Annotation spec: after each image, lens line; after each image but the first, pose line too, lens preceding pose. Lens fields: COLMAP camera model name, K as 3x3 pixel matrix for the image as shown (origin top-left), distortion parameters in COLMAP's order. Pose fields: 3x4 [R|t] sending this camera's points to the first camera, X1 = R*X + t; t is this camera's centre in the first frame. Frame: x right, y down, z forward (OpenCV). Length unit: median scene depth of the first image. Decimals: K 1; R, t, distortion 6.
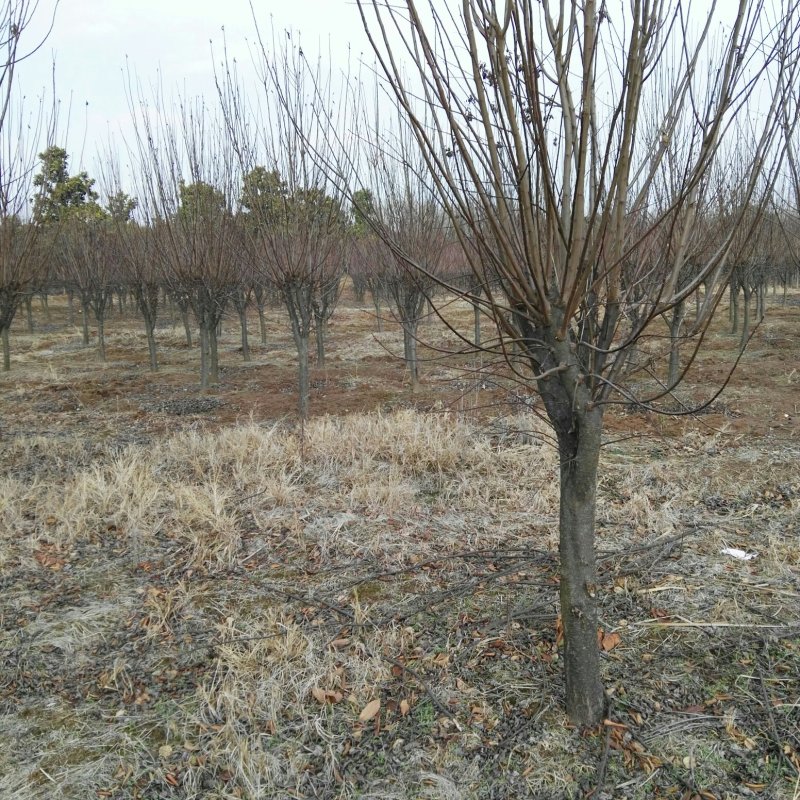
lens RADIAL K [[832.6, 0, 400.0], [0, 832.6, 400.0], [0, 0, 1]] dist [0.059015, -0.138220]
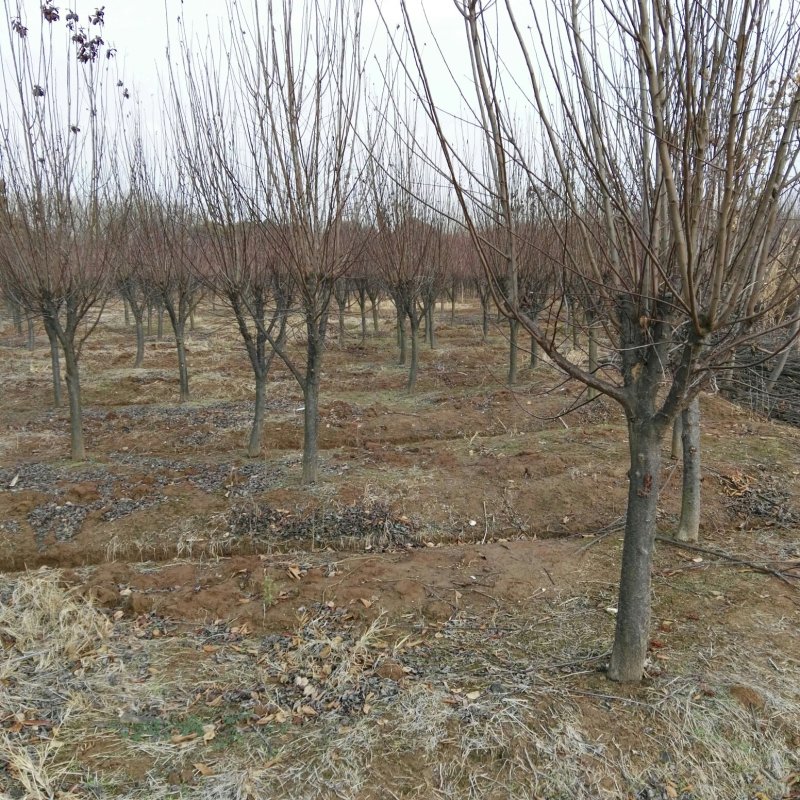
lens RADIAL K [[832.6, 0, 400.0], [0, 832.6, 400.0], [0, 0, 1]] dist [0.059015, -0.138220]
pose [[0.932418, -0.027125, 0.360363, 0.108233], [0.029074, 0.999577, 0.000013, -0.048798], [-0.360211, 0.010465, 0.932812, 0.253550]]
